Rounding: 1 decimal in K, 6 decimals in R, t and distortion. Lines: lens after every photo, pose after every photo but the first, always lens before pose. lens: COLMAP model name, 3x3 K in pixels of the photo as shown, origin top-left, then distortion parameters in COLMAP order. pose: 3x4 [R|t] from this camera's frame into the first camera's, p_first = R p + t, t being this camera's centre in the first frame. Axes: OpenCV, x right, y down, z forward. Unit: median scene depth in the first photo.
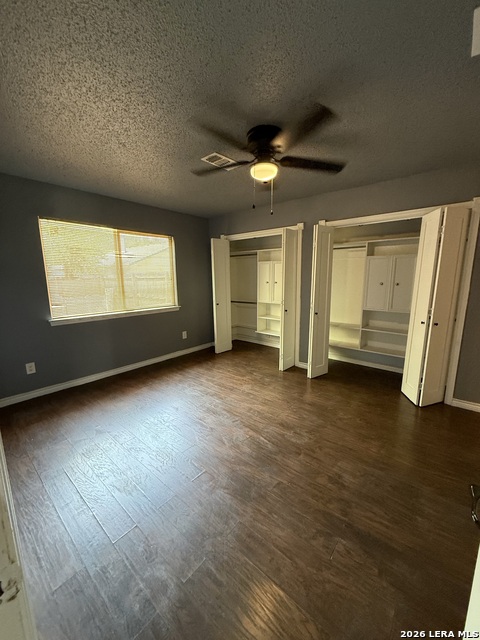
lens RADIAL K [[258.7, 0, 239.4], [0, 258.7, 319.6], [0, 0, 1]] dist [-0.000175, 0.000069]
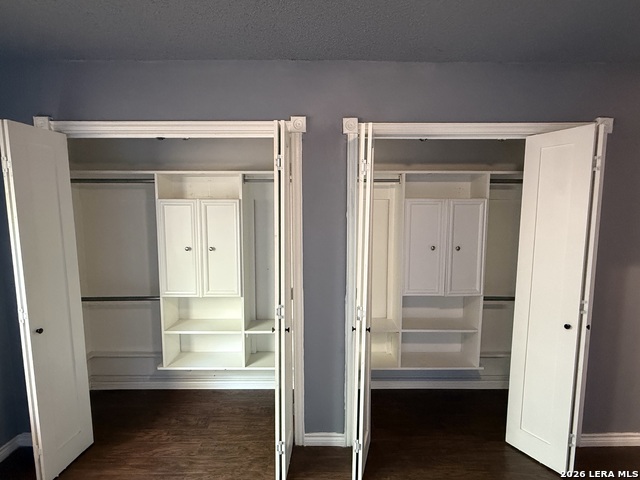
lens RADIAL K [[337.3, 0, 319.2], [0, 337.3, 242.7], [0, 0, 1]] dist [0.003929, 0.000160]
pose [[0.755784, -0.056982, 0.652337, -0.089414], [0.104357, 0.993956, -0.034083, -0.115734], [-0.646452, 0.093835, 0.757163, 0.460048]]
